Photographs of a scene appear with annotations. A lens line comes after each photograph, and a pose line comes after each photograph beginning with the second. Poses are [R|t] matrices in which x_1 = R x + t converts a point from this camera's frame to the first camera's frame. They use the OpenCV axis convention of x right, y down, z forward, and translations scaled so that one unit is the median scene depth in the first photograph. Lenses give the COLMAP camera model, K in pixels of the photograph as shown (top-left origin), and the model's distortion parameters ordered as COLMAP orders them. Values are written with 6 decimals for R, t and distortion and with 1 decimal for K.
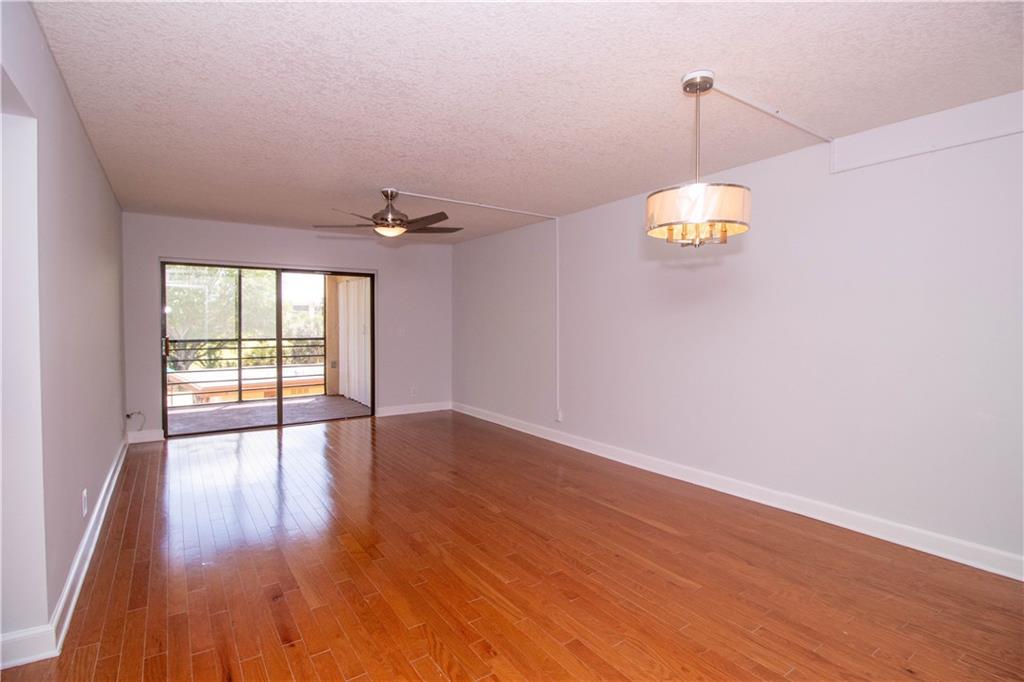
lens RADIAL K [[472.8, 0, 519.7], [0, 472.8, 334.4], [0, 0, 1]] dist [-0.000321, -0.011772]
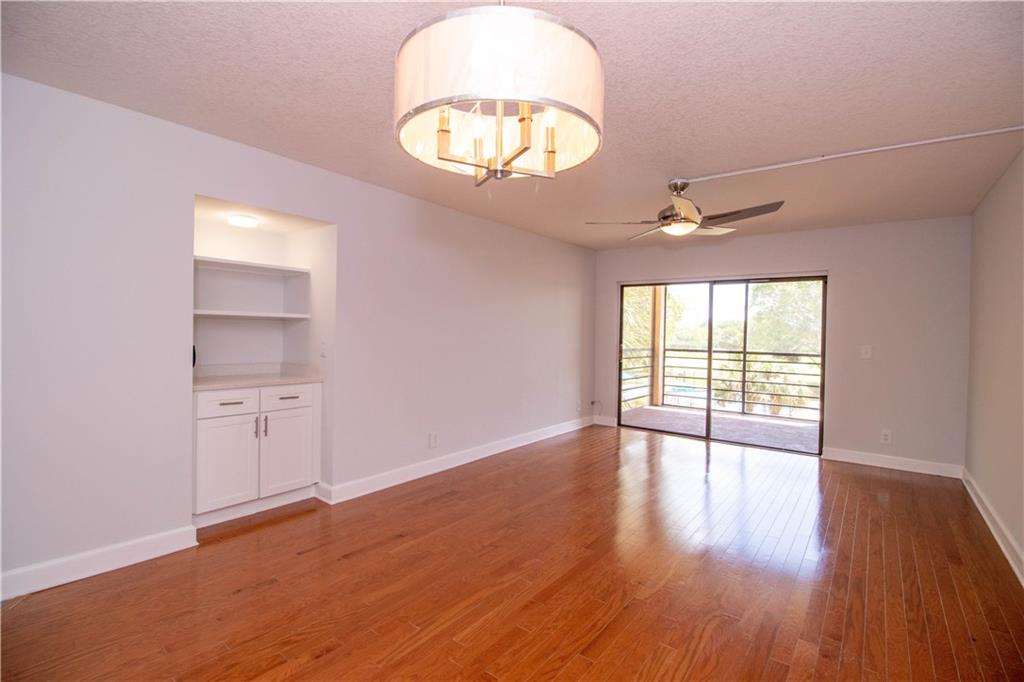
lens RADIAL K [[472.8, 0, 535.5], [0, 472.8, 339.6], [0, 0, 1]] dist [-0.000321, -0.011772]
pose [[0.324661, 0.020421, -0.945610, 0.356036], [-0.039923, 0.999172, 0.007871, -0.010104], [0.944987, 0.035196, 0.325208, 0.372599]]
